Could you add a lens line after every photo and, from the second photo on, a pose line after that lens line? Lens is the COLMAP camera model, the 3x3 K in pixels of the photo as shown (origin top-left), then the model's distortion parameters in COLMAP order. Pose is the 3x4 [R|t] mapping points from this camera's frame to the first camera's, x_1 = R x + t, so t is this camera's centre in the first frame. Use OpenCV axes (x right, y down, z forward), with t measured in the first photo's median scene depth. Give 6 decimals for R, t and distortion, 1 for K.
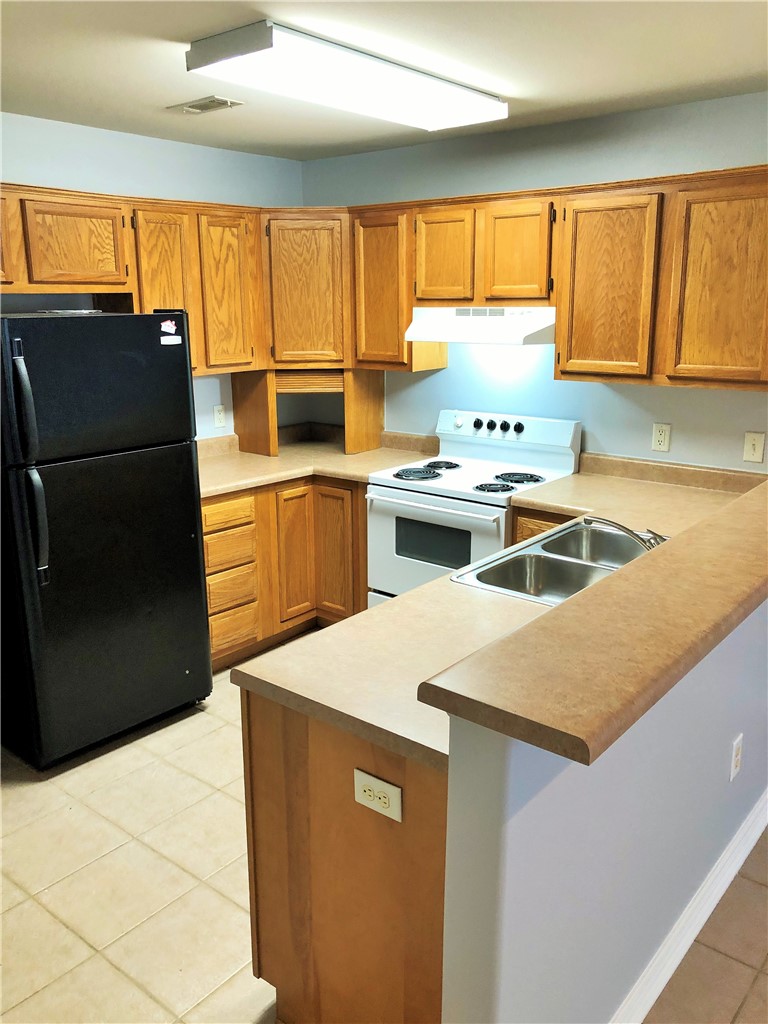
lens RADIAL K [[842.6, 0, 385.6], [0, 842.6, 509.3], [0, 0, 1]] dist [-0.000161, 0.004687]
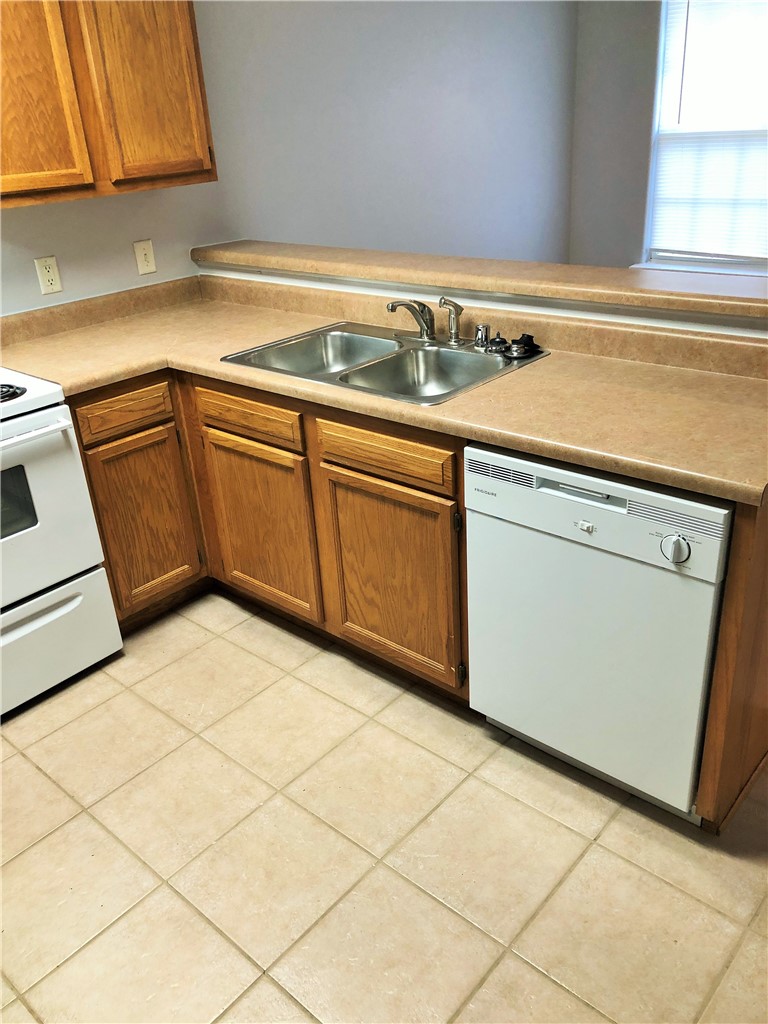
lens RADIAL K [[842.6, 0, 384.5], [0, 842.6, 516.4], [0, 0, 1]] dist [-0.000161, 0.004687]
pose [[0.055961, -0.434382, 0.898989, -0.519503], [0.305222, 0.864738, 0.398833, -0.120274], [-0.950635, 0.252072, 0.180975, 0.671225]]
